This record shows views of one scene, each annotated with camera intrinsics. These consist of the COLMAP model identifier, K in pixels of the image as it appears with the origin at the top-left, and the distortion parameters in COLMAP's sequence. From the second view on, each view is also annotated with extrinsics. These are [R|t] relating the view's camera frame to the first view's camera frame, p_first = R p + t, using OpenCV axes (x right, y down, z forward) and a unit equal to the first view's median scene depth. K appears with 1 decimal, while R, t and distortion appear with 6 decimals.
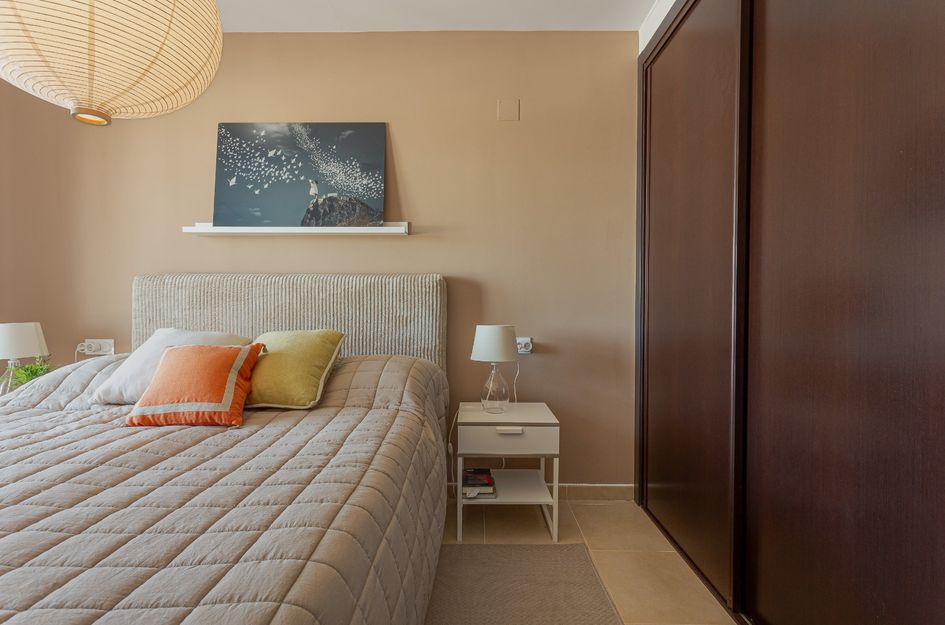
lens RADIAL K [[455.0, 0, 469.6], [0, 455.0, 316.8], [0, 0, 1]] dist [-0.000395, 0.000018]
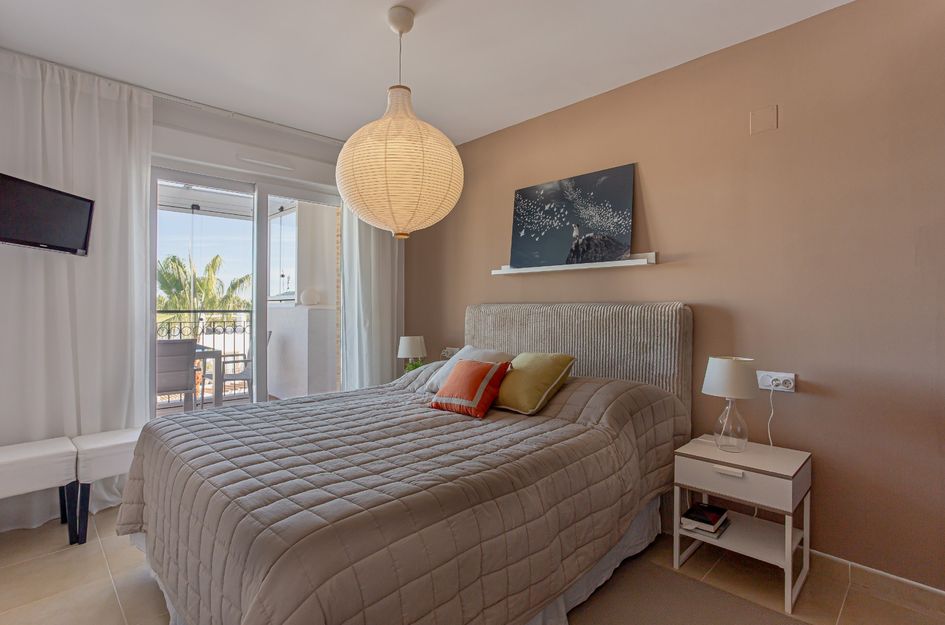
lens RADIAL K [[471.0, 0, 452.8], [0, 471.0, 309.1], [0, 0, 1]] dist [-0.025733, 0.000158]
pose [[0.691136, -0.002918, -0.722718, 0.338587], [-0.014206, 0.999744, -0.017621, -0.055010], [0.722585, 0.022446, 0.690918, -0.080756]]
